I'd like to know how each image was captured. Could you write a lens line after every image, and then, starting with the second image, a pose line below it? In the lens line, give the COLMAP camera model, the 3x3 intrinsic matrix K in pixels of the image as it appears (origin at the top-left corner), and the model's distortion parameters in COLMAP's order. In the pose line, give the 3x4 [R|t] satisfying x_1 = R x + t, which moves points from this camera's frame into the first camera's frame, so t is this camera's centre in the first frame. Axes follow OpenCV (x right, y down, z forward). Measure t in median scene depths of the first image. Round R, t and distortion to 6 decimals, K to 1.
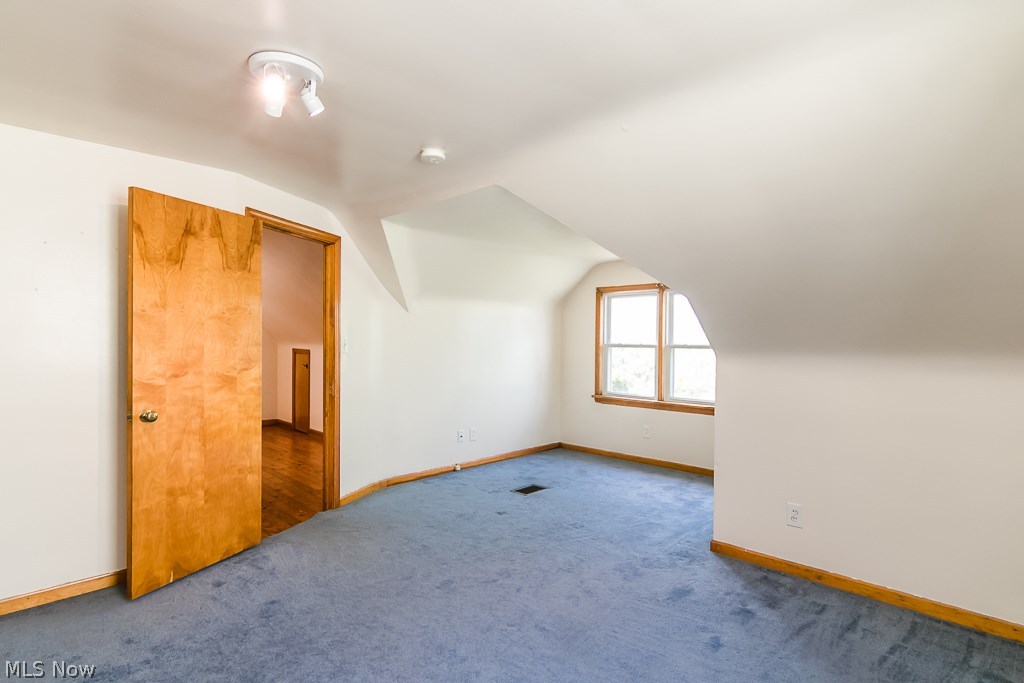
lens RADIAL K [[525.8, 0, 502.3], [0, 525.8, 344.2], [0, 0, 1]] dist [-0.005454, 0.003980]
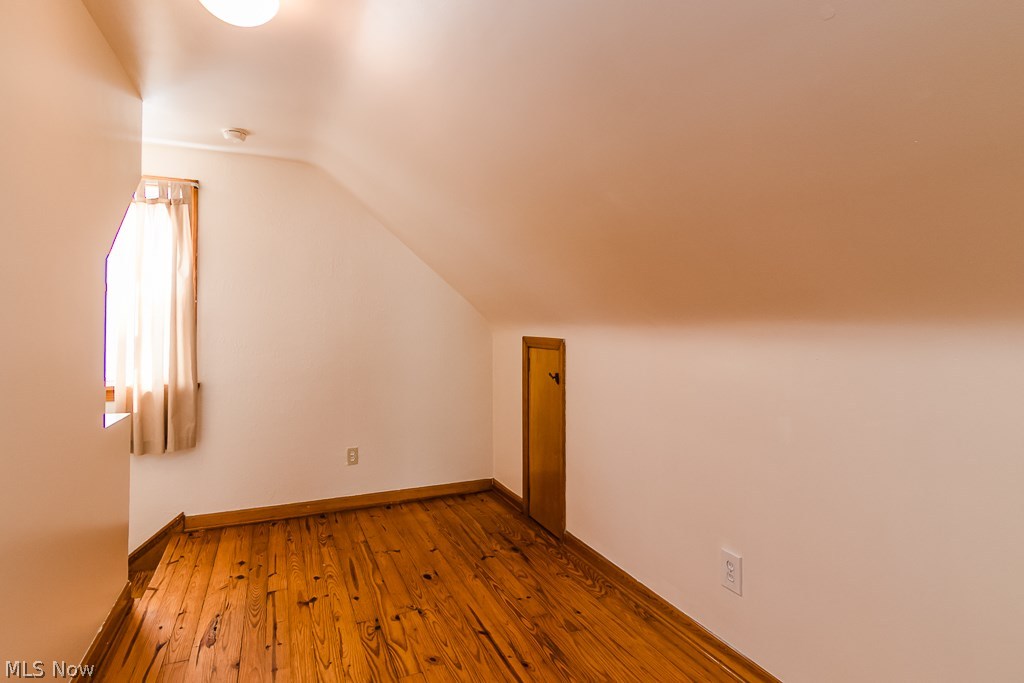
lens RADIAL K [[525.8, 0, 510.3], [0, 525.8, 331.0], [0, 0, 1]] dist [-0.005454, 0.003980]
pose [[0.933671, -0.002732, -0.358122, -0.595338], [0.000059, 0.999972, -0.007476, 0.015815], [0.358132, 0.006960, 0.933645, 1.374877]]
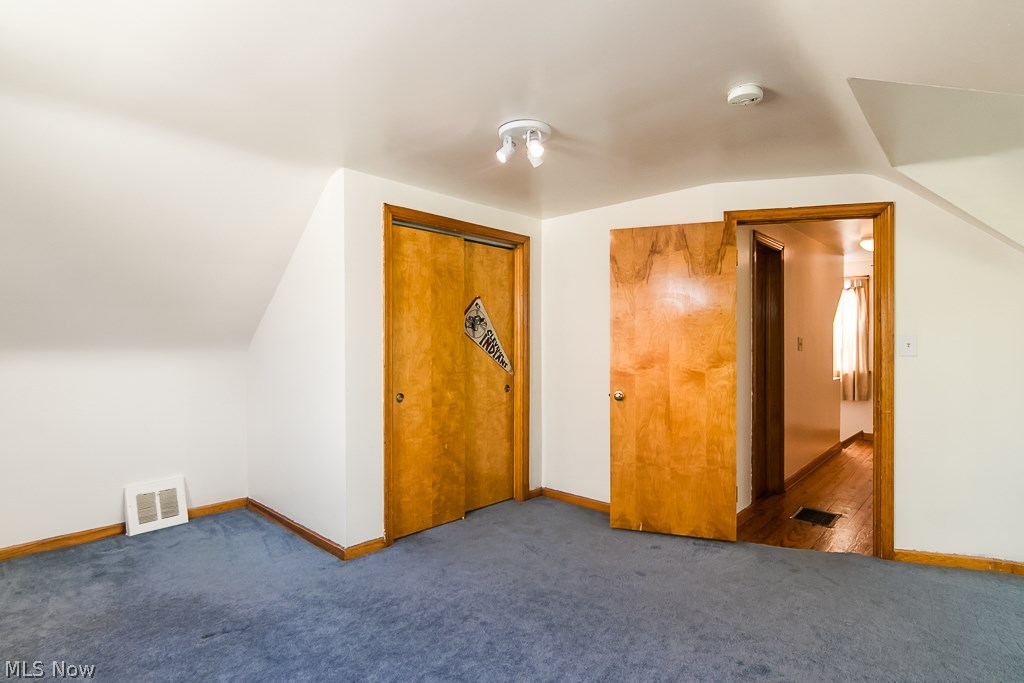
lens RADIAL K [[525.8, 0, 513.8], [0, 525.8, 337.2], [0, 0, 1]] dist [-0.005454, 0.003980]
pose [[0.042490, -0.010128, -0.999046, 0.558760], [-0.005806, 0.999929, -0.010384, 0.001293], [0.999080, 0.006242, 0.042428, 0.564598]]
